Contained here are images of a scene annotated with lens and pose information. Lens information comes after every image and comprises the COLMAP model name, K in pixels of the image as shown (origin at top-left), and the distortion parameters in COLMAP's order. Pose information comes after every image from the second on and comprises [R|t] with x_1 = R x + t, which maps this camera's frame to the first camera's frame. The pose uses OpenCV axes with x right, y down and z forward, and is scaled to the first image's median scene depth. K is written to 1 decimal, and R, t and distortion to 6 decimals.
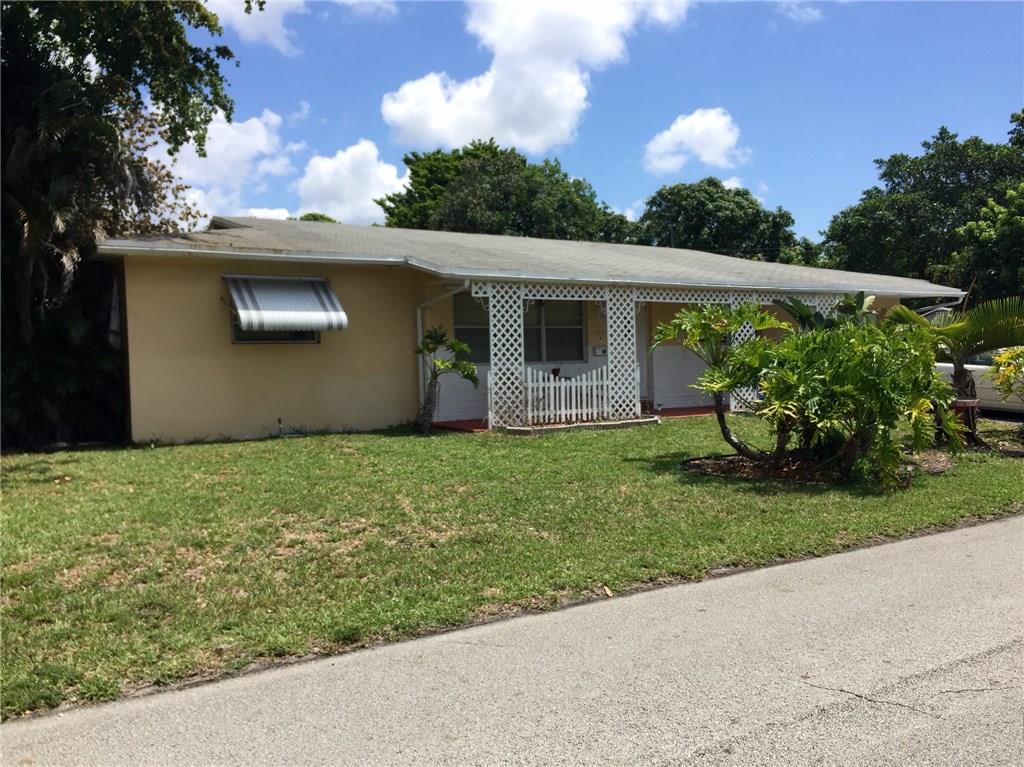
lens RADIAL K [[869.3, 0, 512.0], [0, 869.3, 383.5], [0, 0, 1]] dist [0.113704, -0.203280]
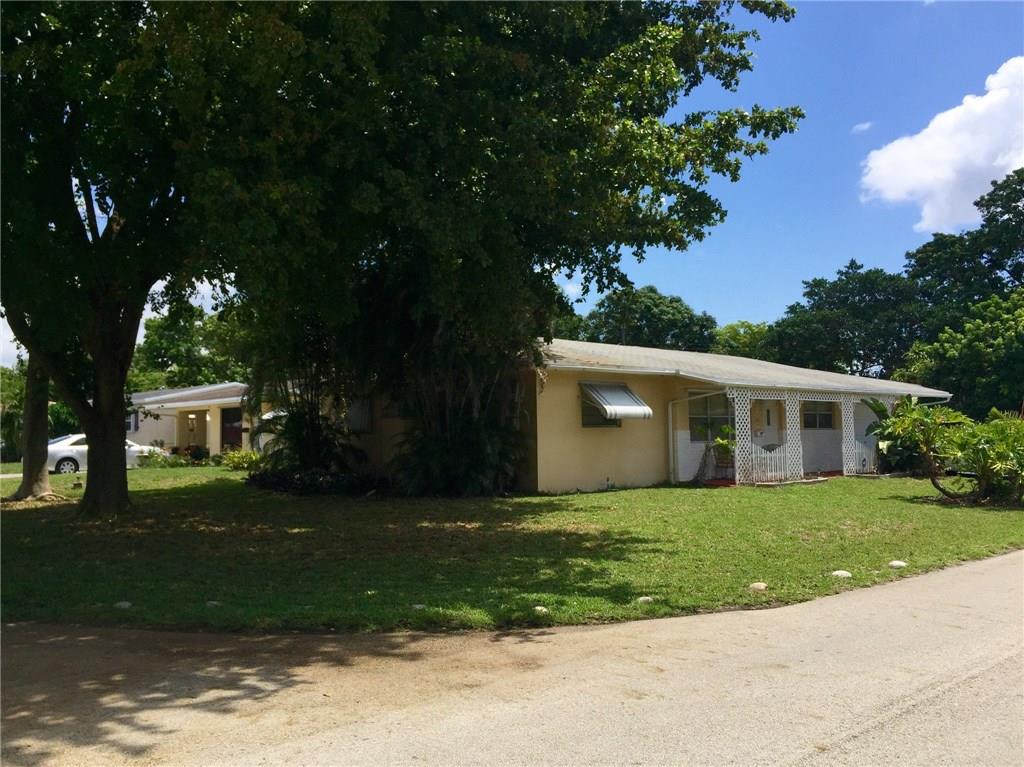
lens RADIAL K [[869.3, 0, 512.0], [0, 869.3, 383.5], [0, 0, 1]] dist [0.113704, -0.203280]
pose [[0.982367, 0.016243, 0.186257, -0.628076], [0.000696, 0.995894, -0.090522, 0.013465], [-0.186962, 0.089055, 0.978322, -0.387684]]
